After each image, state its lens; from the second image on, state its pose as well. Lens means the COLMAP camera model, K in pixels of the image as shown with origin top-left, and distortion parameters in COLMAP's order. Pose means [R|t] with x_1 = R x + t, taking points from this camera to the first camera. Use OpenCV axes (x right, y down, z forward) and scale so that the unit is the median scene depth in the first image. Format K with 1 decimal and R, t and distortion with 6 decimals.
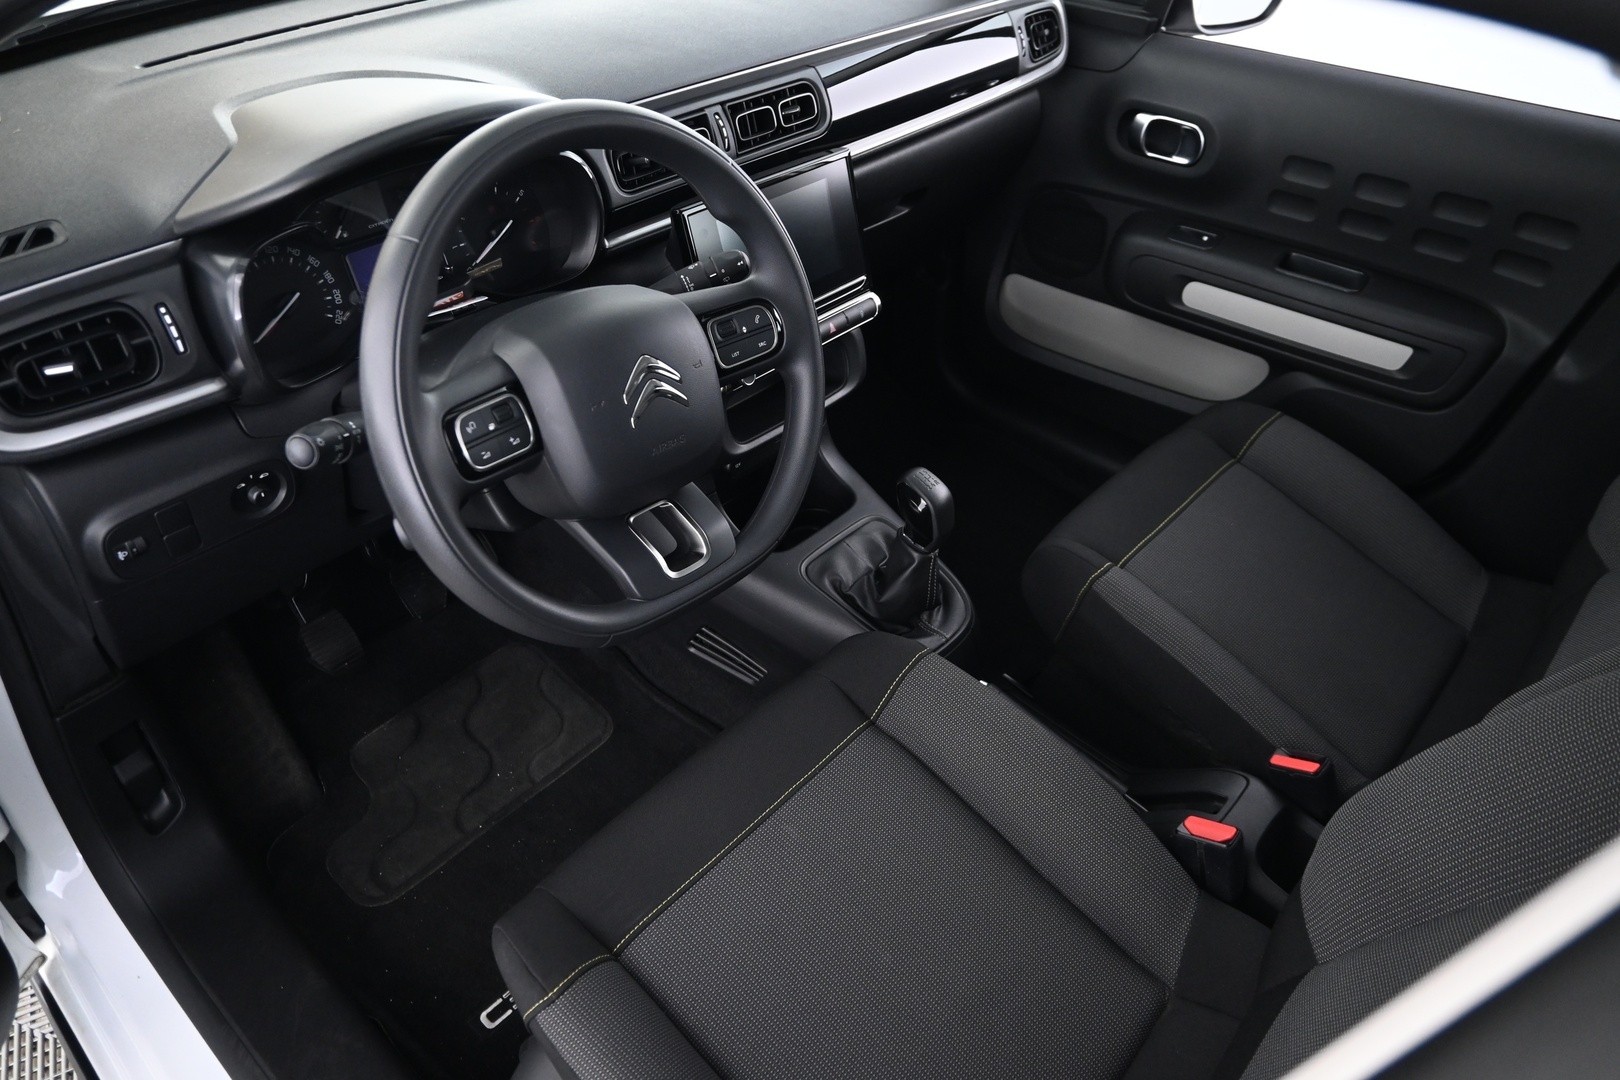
lens RADIAL K [[1130.0, 0, 807.1], [0, 1130.0, 528.9], [0, 0, 1]] dist [0.028073, -0.003336]
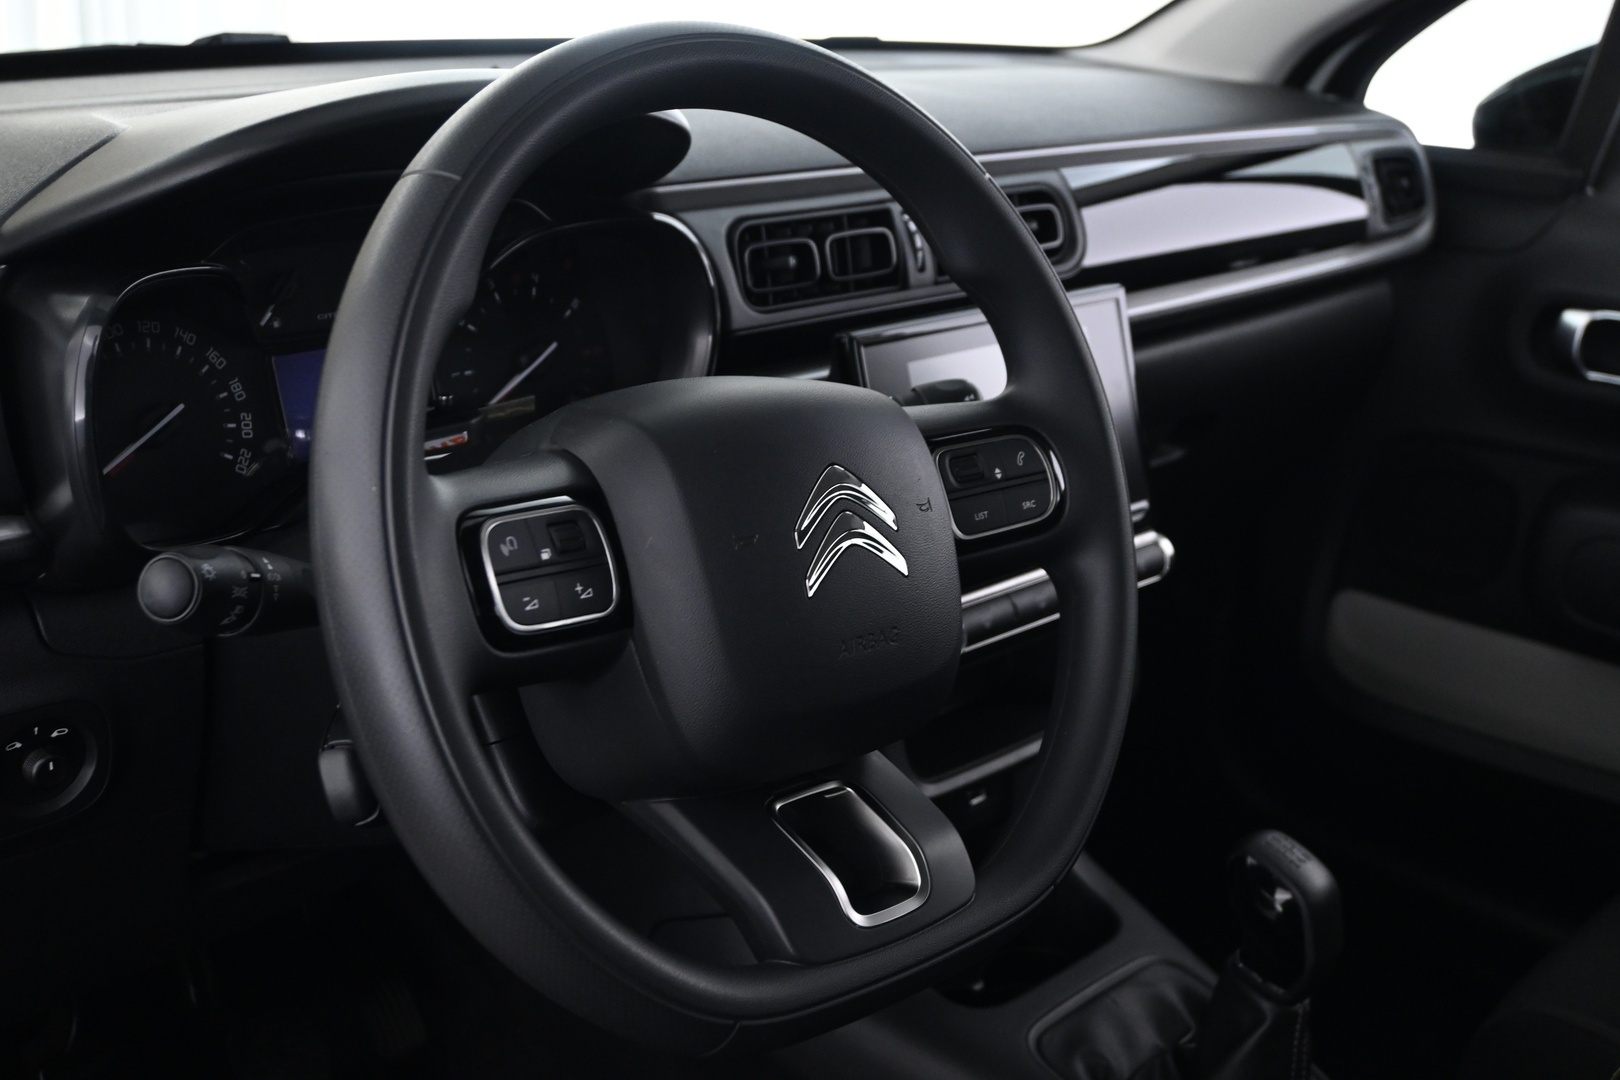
lens RADIAL K [[1825.8, 0, 815.5], [0, 1825.8, 544.7], [0, 0, 1]] dist [0.013920, 0.000000]
pose [[0.999007, 0.027822, -0.034808, -0.106049], [-0.037909, 0.941206, -0.335701, 0.141517], [0.023422, 0.336687, 0.941325, 0.192020]]
